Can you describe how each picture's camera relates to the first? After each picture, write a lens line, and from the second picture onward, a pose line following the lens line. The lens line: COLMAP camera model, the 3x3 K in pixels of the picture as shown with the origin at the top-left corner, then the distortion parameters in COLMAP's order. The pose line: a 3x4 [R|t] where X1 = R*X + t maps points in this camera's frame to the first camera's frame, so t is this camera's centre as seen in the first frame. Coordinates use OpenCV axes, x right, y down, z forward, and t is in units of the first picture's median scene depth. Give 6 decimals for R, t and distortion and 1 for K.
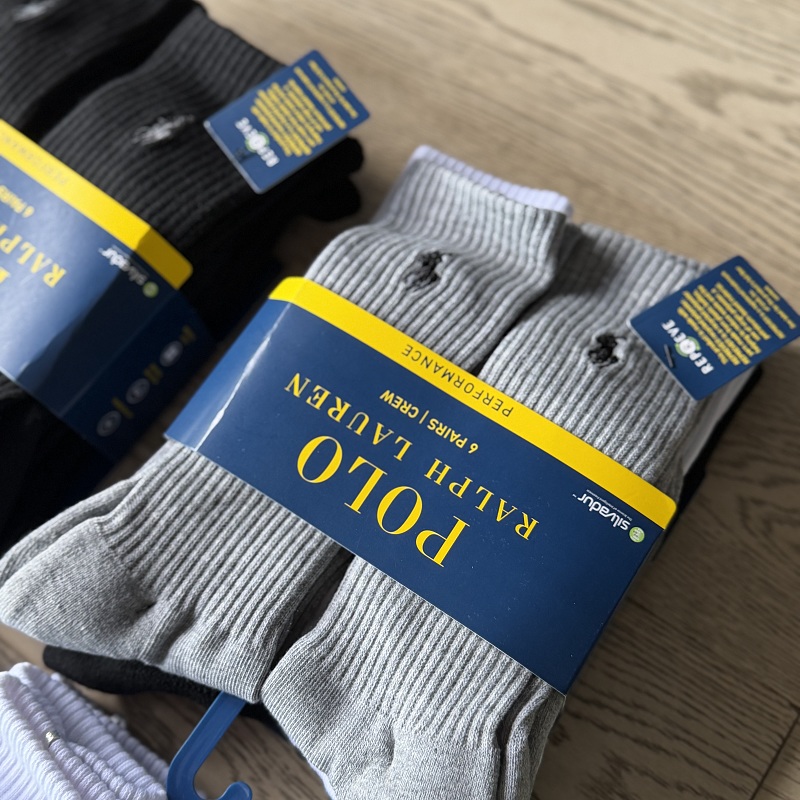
lens RADIAL K [[1108.3, 0, 400.0], [0, 1108.3, 400.0], [0, 0, 1]] dist [0.155174, -0.316207]
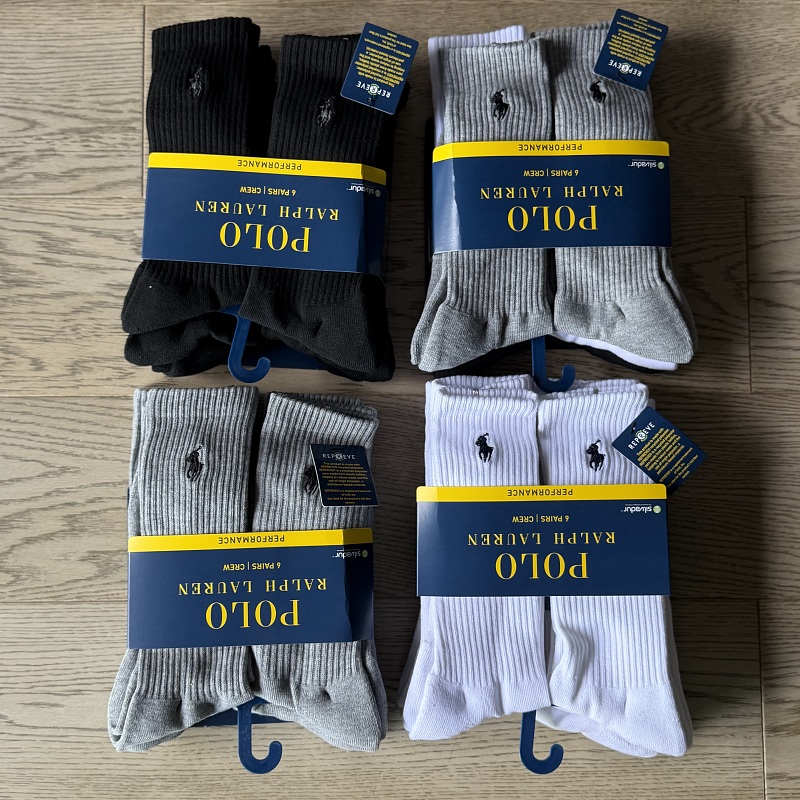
lens RADIAL K [[1108.3, 0, 400.0], [0, 1108.3, 400.0], [0, 0, 1]] dist [0.155174, -0.316207]
pose [[0.810777, -0.566147, 0.148719, -0.721282], [0.504751, 0.804851, 0.312157, -0.414583], [-0.296423, -0.178024, 0.938318, -0.879810]]
